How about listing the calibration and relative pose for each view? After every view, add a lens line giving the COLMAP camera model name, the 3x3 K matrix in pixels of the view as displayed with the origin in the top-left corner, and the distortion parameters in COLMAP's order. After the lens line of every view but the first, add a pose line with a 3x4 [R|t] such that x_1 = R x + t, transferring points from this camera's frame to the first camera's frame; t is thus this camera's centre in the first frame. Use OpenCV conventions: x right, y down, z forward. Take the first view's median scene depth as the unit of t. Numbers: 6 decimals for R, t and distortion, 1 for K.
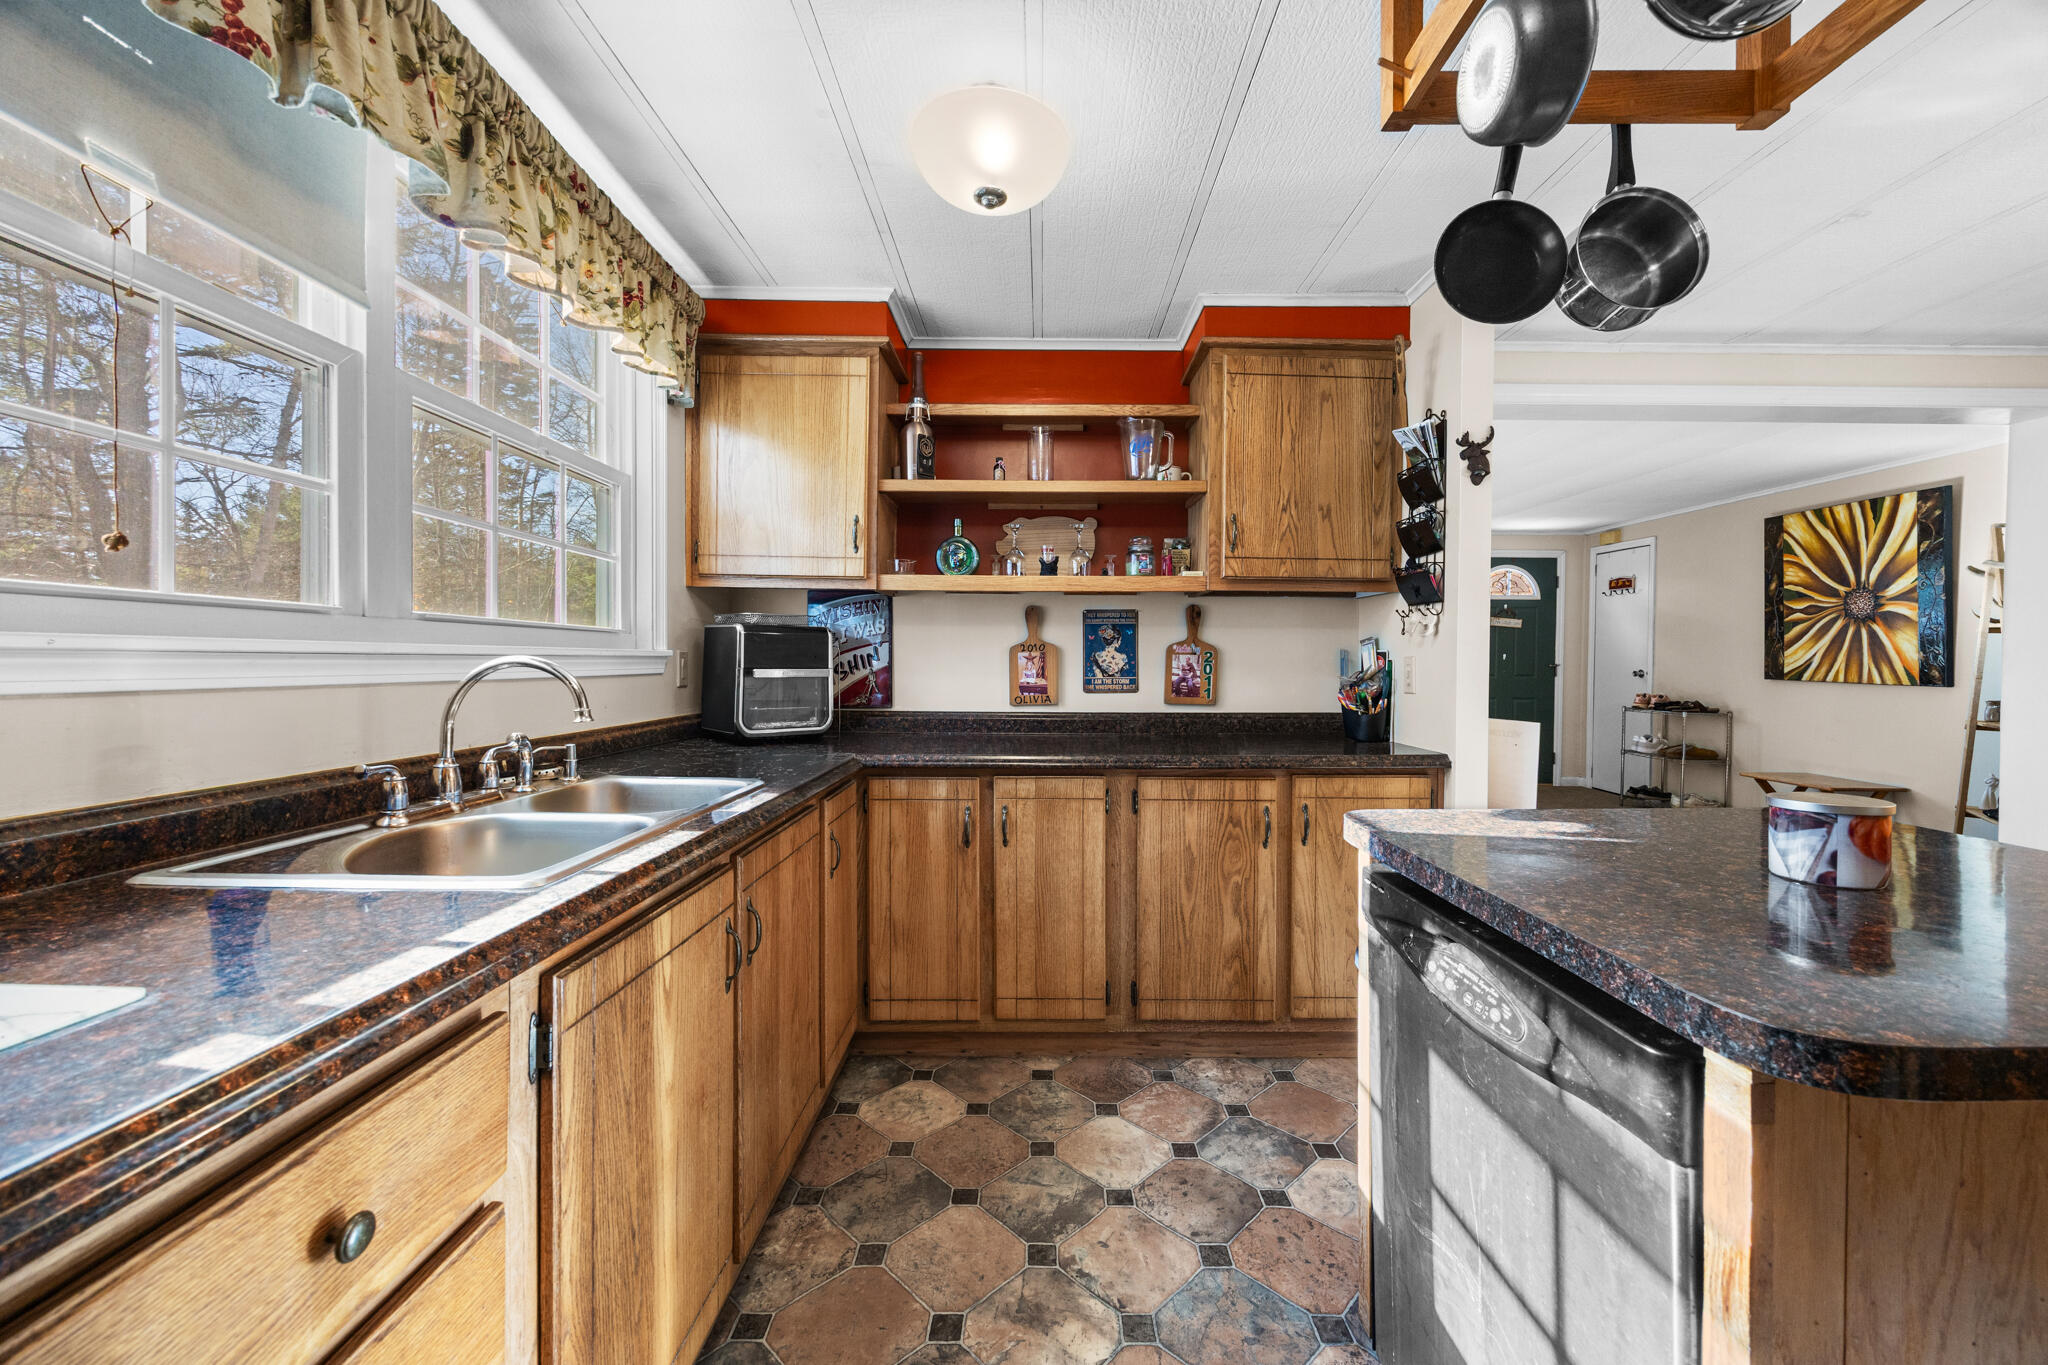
lens RADIAL K [[792.8, 0, 1041.6], [0, 792.8, 671.7], [0, 0, 1]] dist [0.000451, 0.000033]
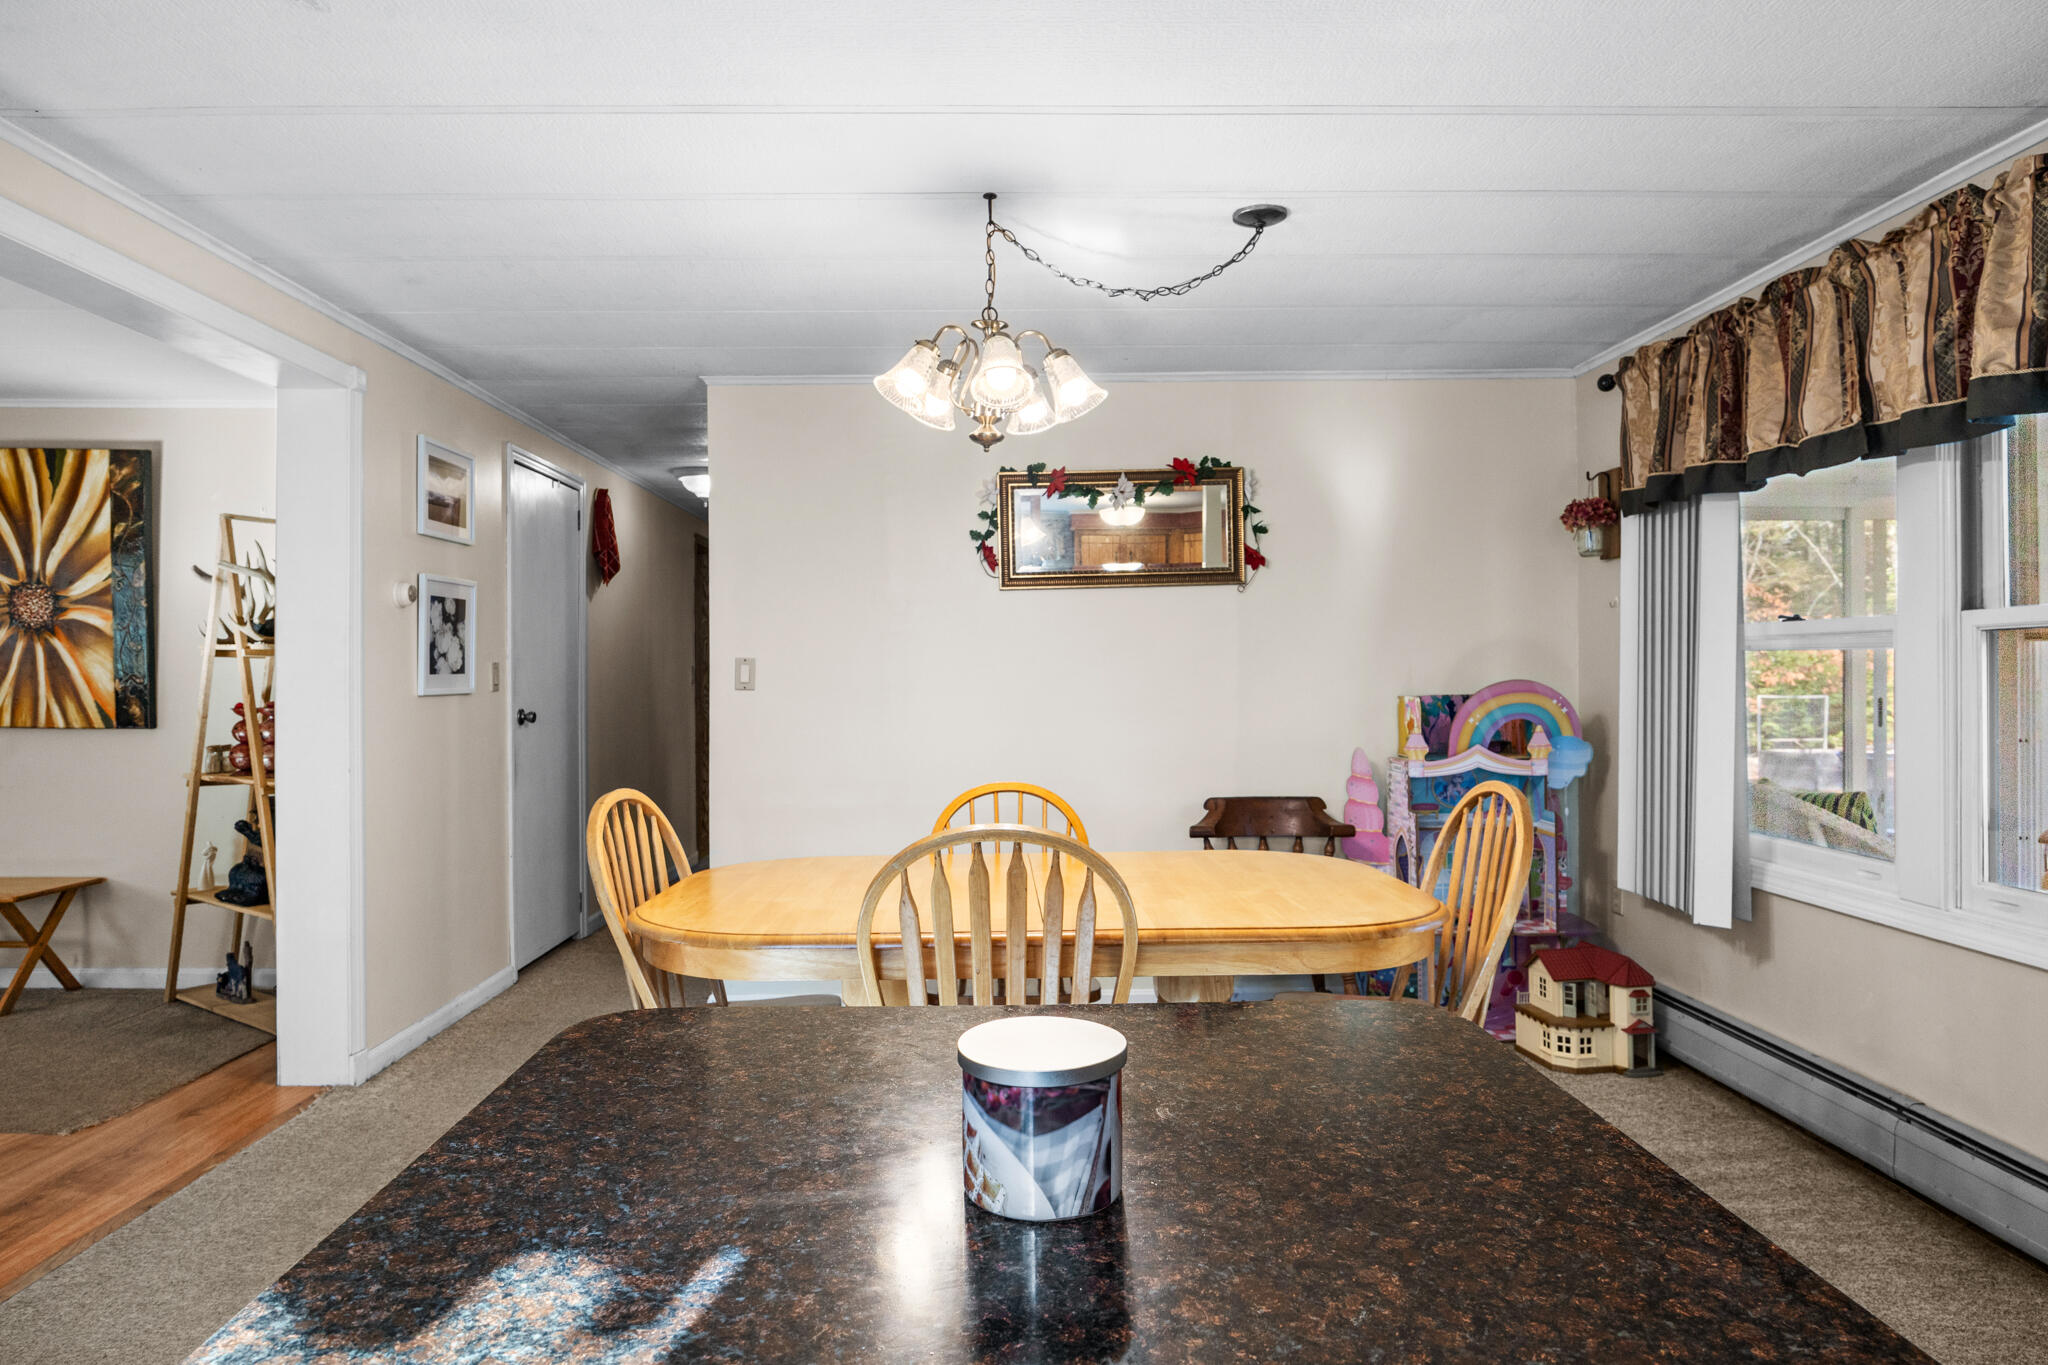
lens RADIAL K [[1198.9, 0, 1014.1], [0, 1198.9, 674.4], [0, 0, 1]] dist [-0.004386, -0.000826]
pose [[-0.017310, -0.004541, 0.999840, 0.058069], [0.018151, 0.999823, 0.004855, -0.030886], [-0.999685, 0.018233, -0.017225, 0.337331]]
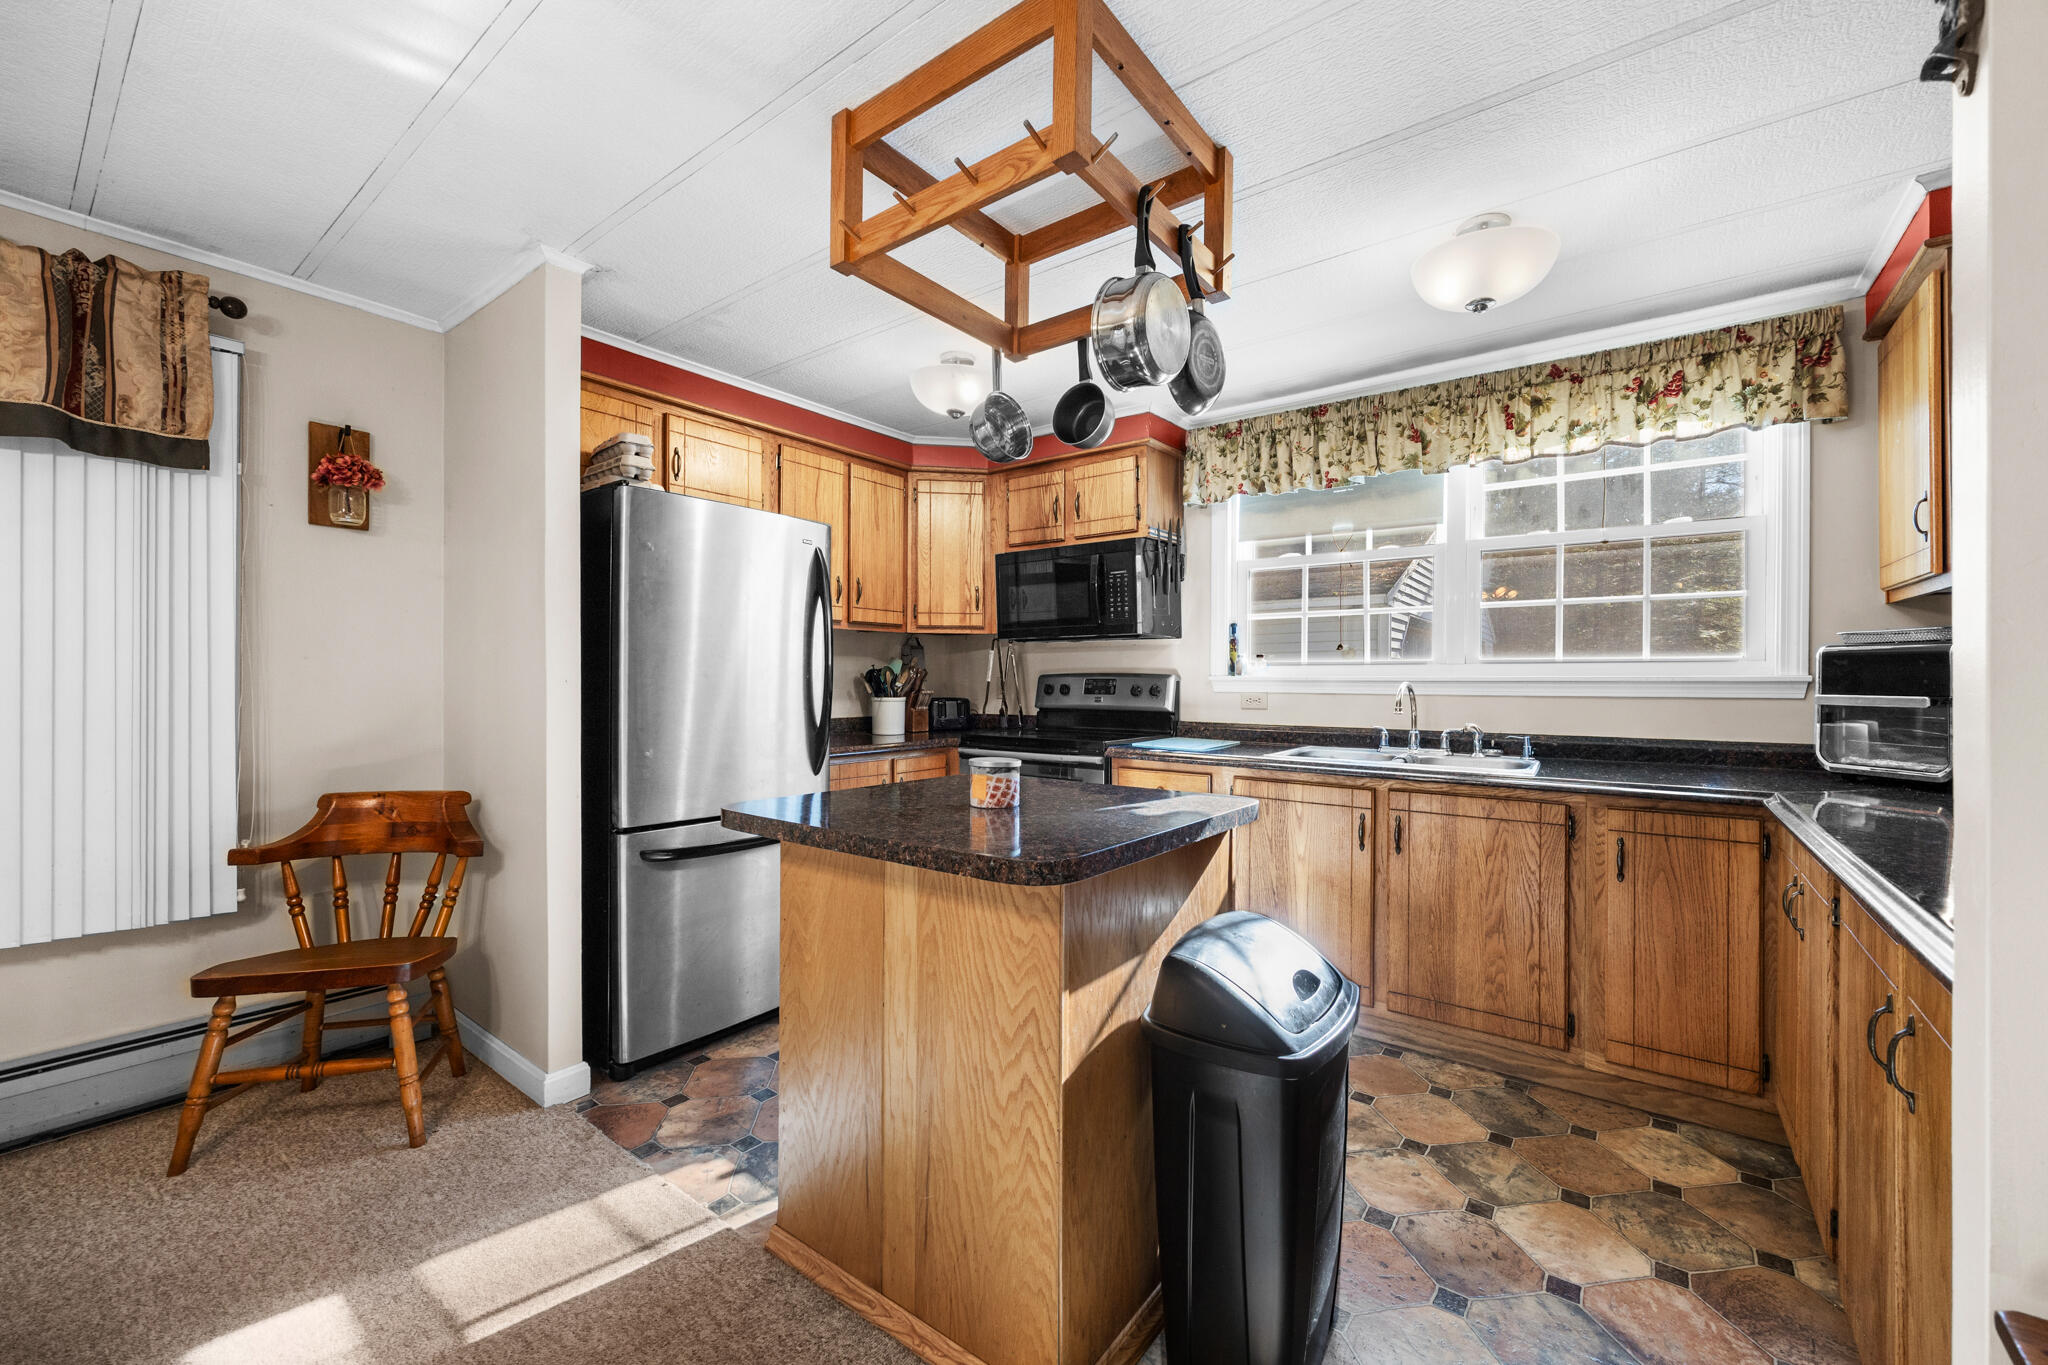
lens RADIAL K [[803.3, 0, 1028.9], [0, 803.3, 684.1], [0, 0, 1]] dist [-0.002762, -0.000038]
pose [[-0.605550, -0.002390, -0.795804, 0.765988], [-0.016547, 0.999817, 0.009588, -0.008079], [0.795636, 0.018974, -0.605478, 0.690976]]
